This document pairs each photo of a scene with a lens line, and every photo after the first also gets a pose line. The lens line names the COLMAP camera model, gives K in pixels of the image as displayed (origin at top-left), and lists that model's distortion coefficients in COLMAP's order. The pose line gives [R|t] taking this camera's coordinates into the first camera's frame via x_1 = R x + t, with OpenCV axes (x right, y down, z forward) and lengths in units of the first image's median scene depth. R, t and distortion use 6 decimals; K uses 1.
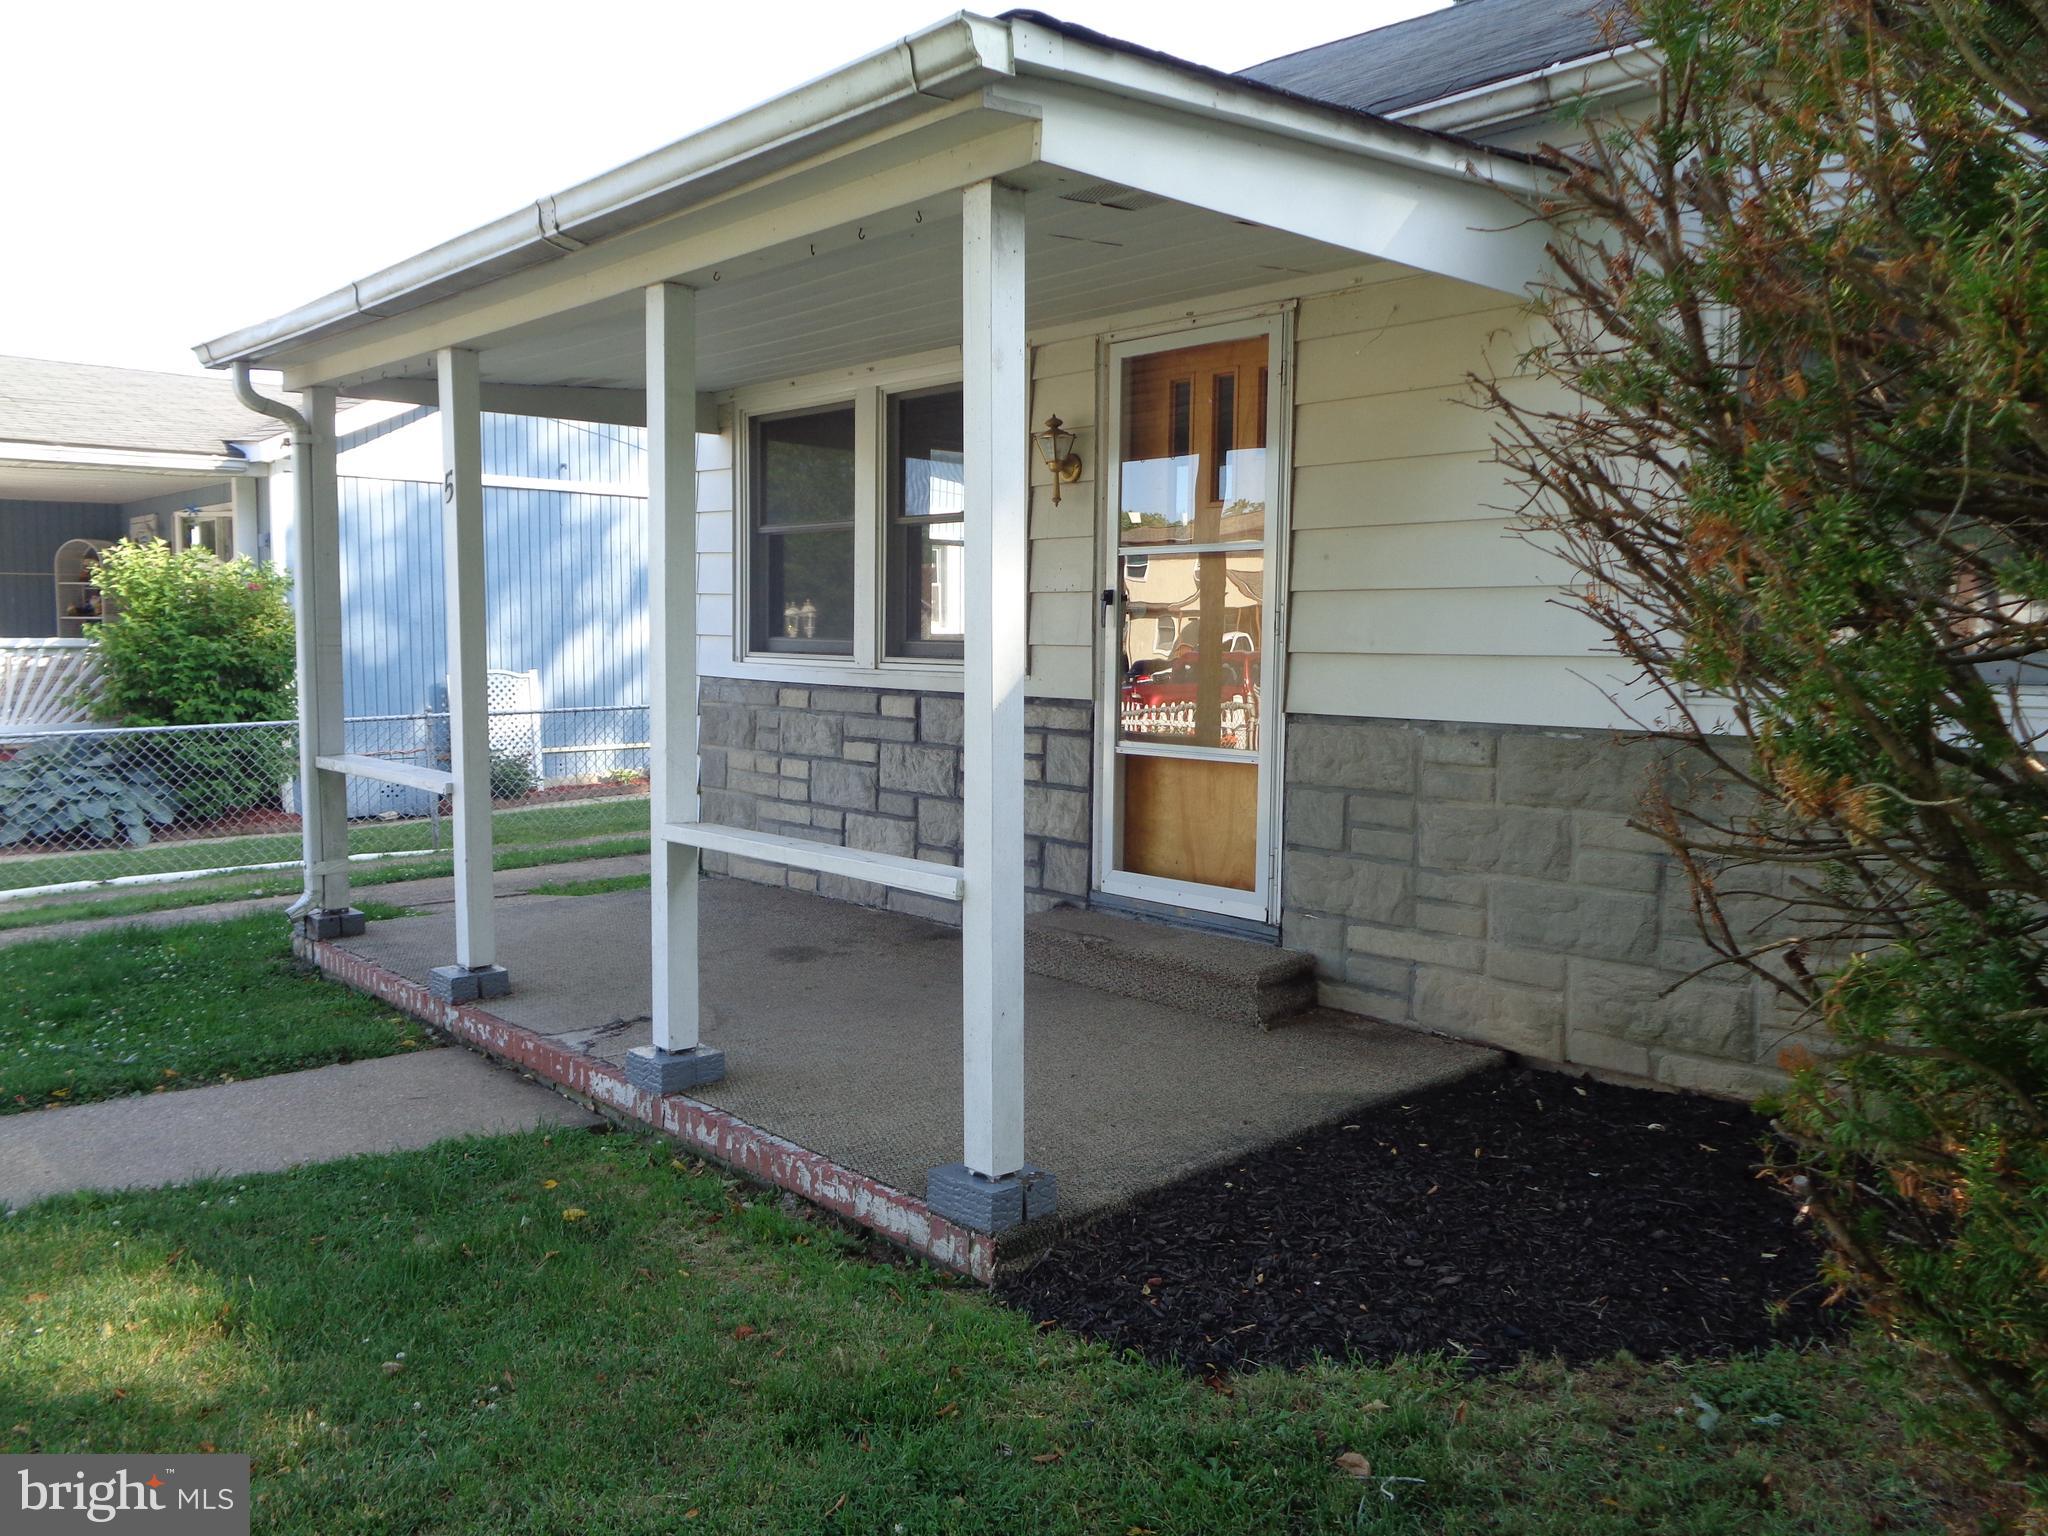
lens RADIAL K [[1539.6, 0, 1038.1], [0, 1539.6, 756.6], [0, 0, 1]] dist [0.003170, 0.005534]
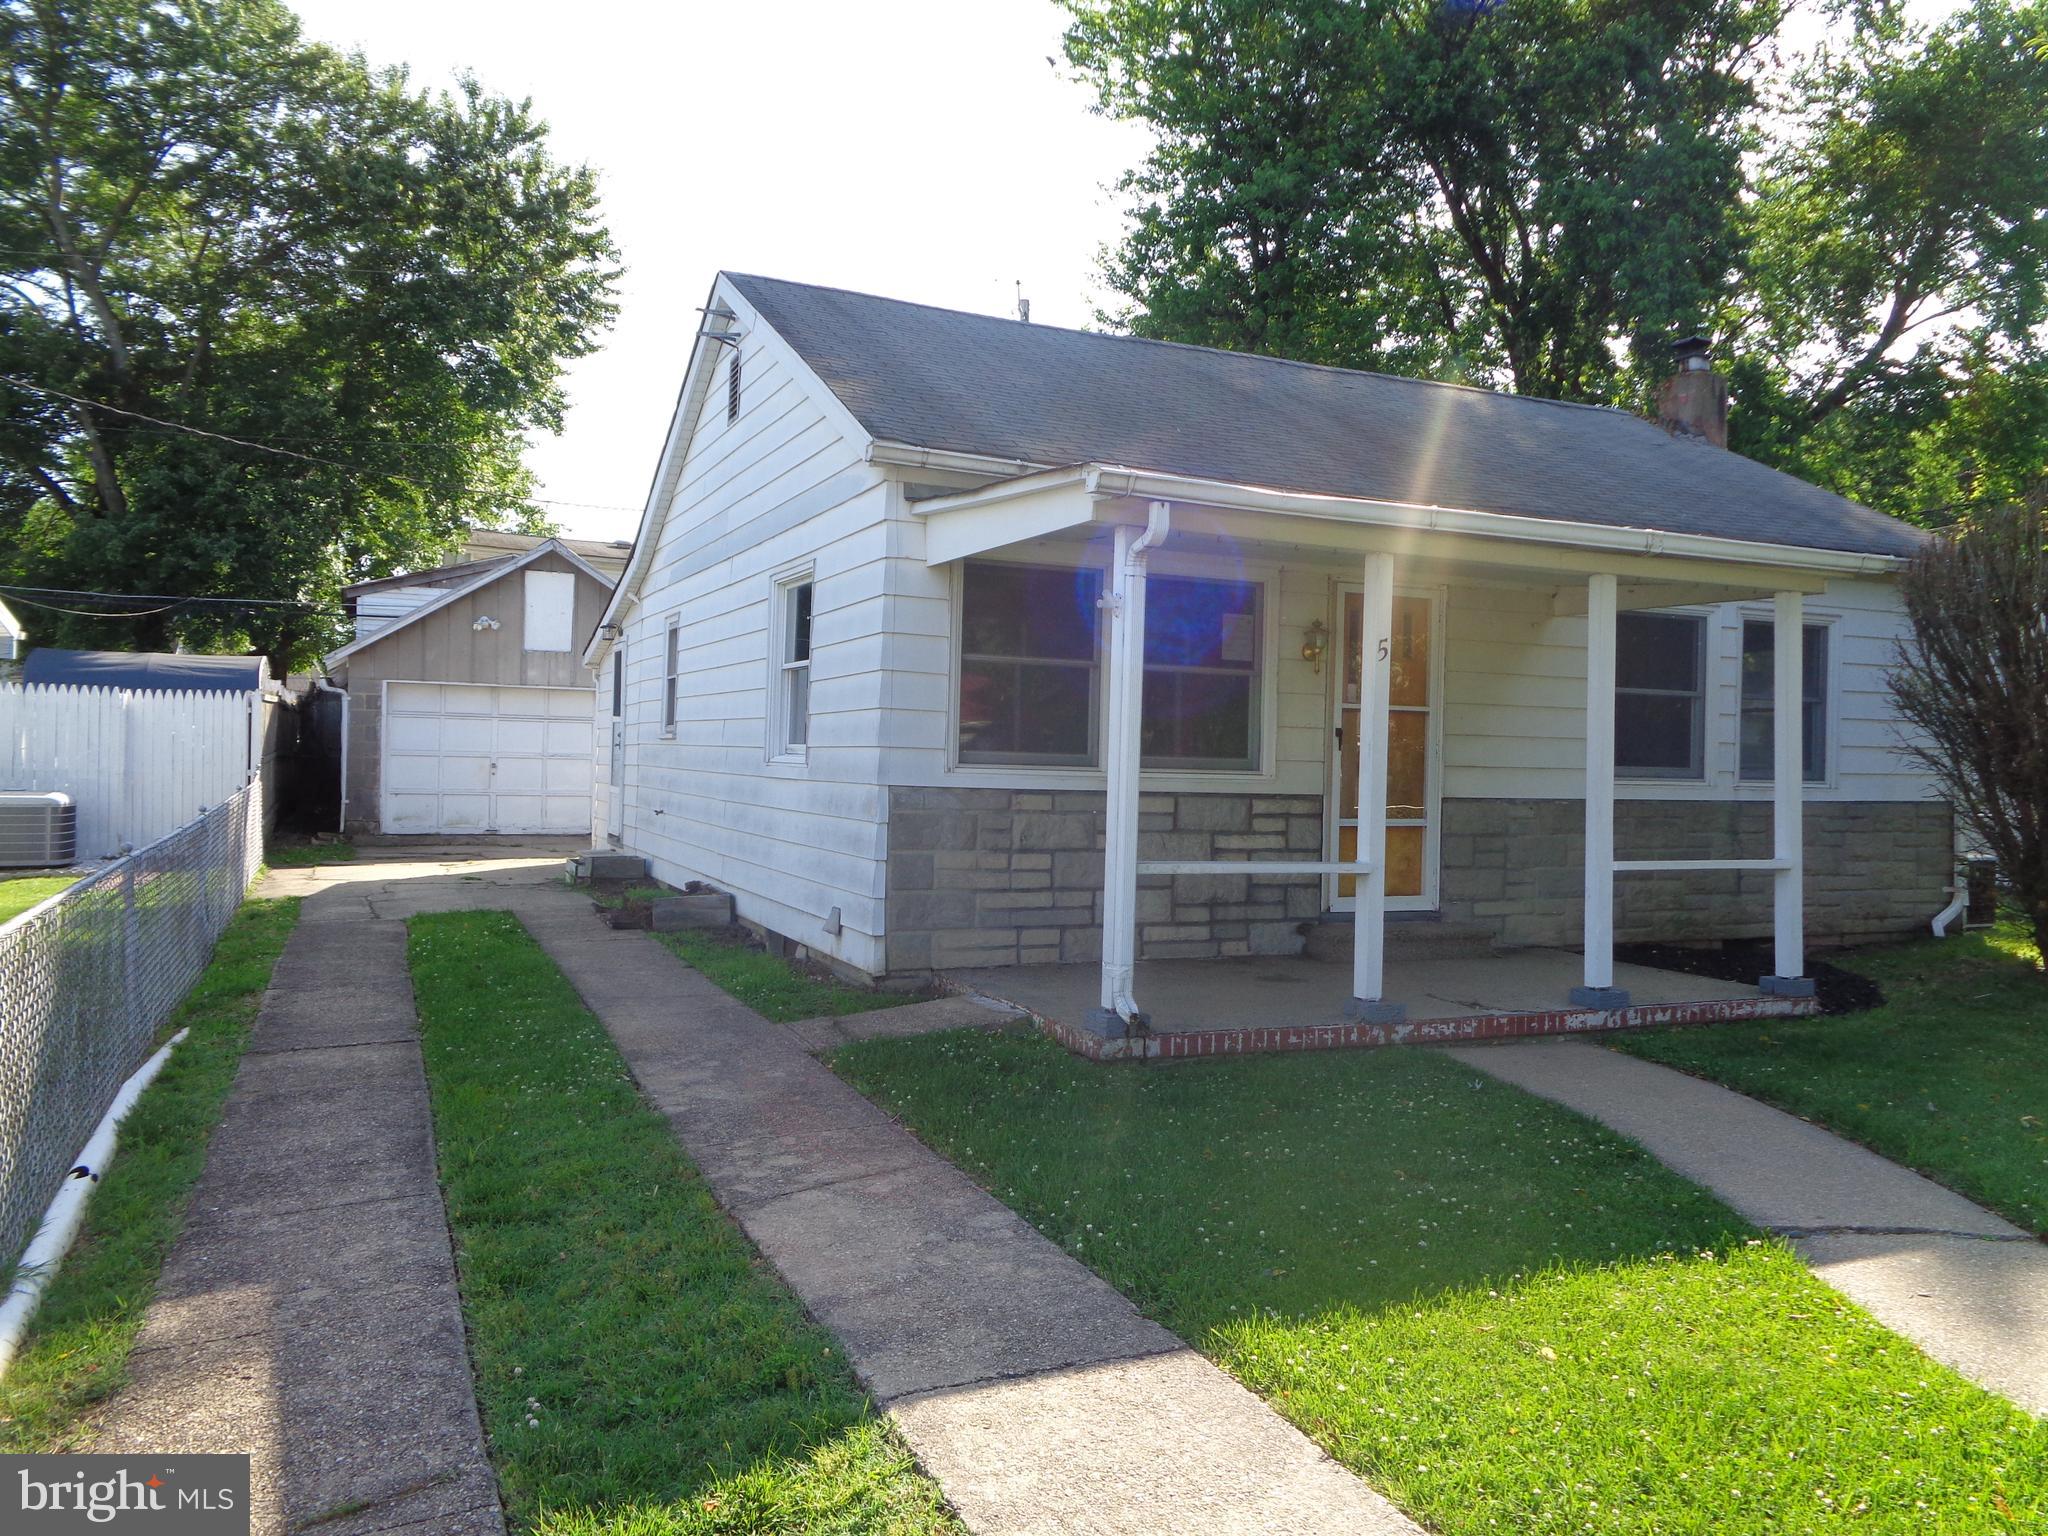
lens RADIAL K [[1539.6, 0, 1038.1], [0, 1539.6, 756.6], [0, 0, 1]] dist [0.003170, 0.005534]
pose [[0.327161, -0.000141, 0.944969, -1.563185], [0.056178, 0.998234, -0.019301, -0.061041], [-0.943297, 0.059401, 0.326591, 0.732535]]
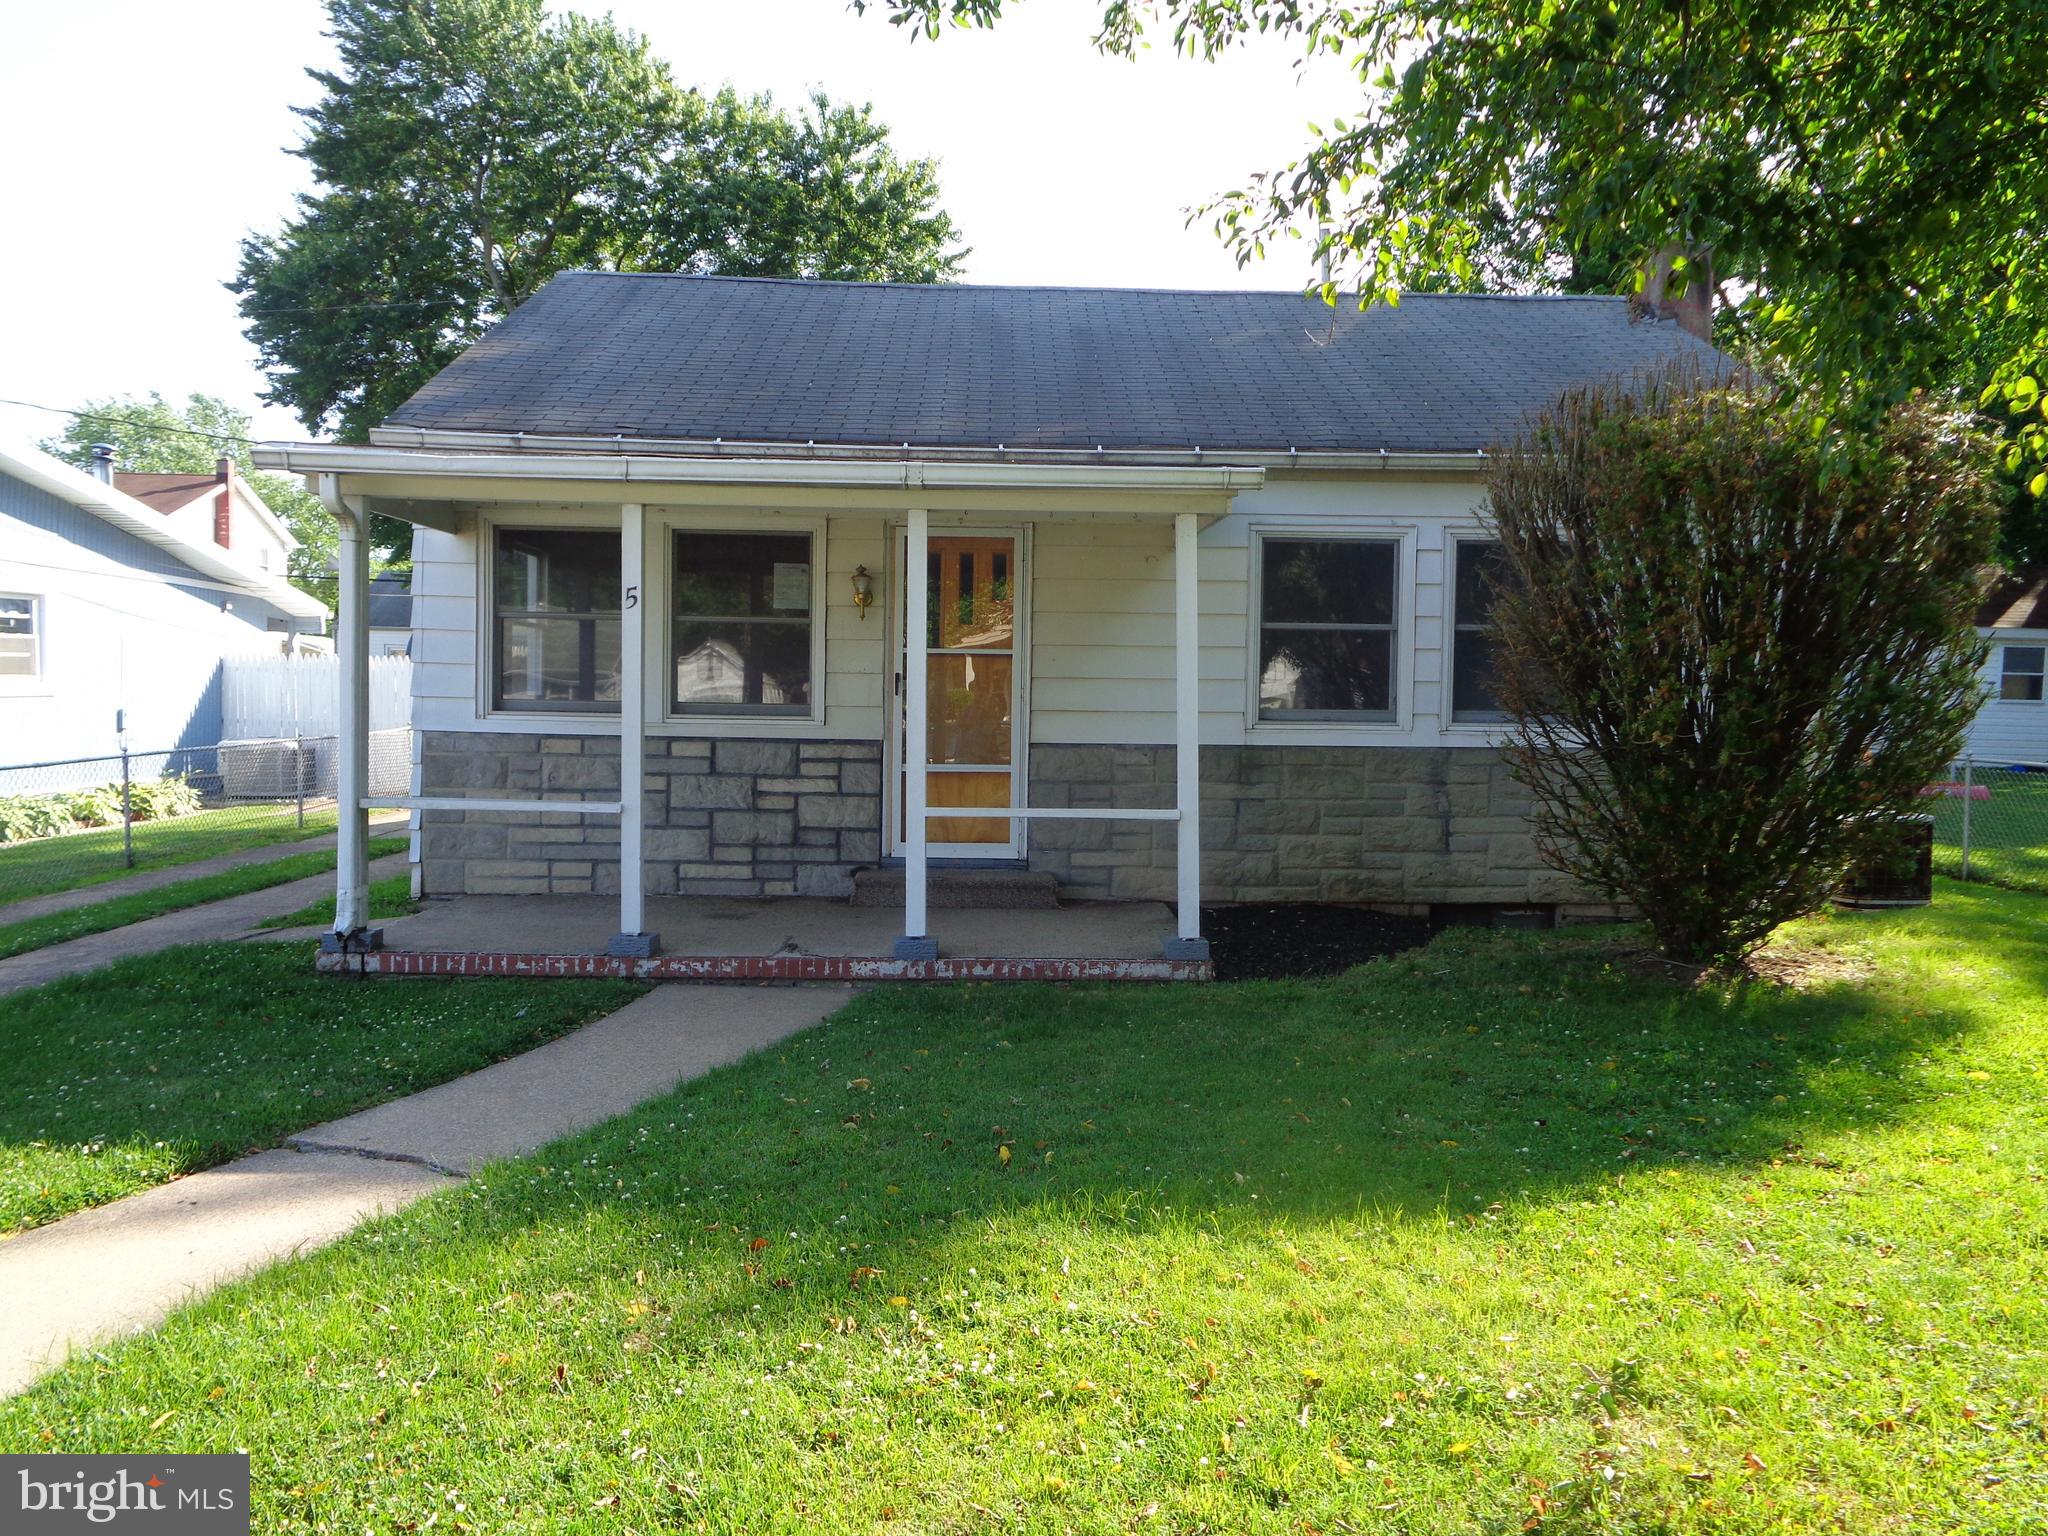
lens RADIAL K [[1539.6, 0, 1038.1], [0, 1539.6, 756.6], [0, 0, 1]] dist [0.003170, 0.005534]
pose [[0.667799, -0.026964, 0.743853, -1.044771], [0.051785, 0.998605, -0.010292, 0.006202], [-0.742538, 0.045393, 0.668264, -0.208760]]
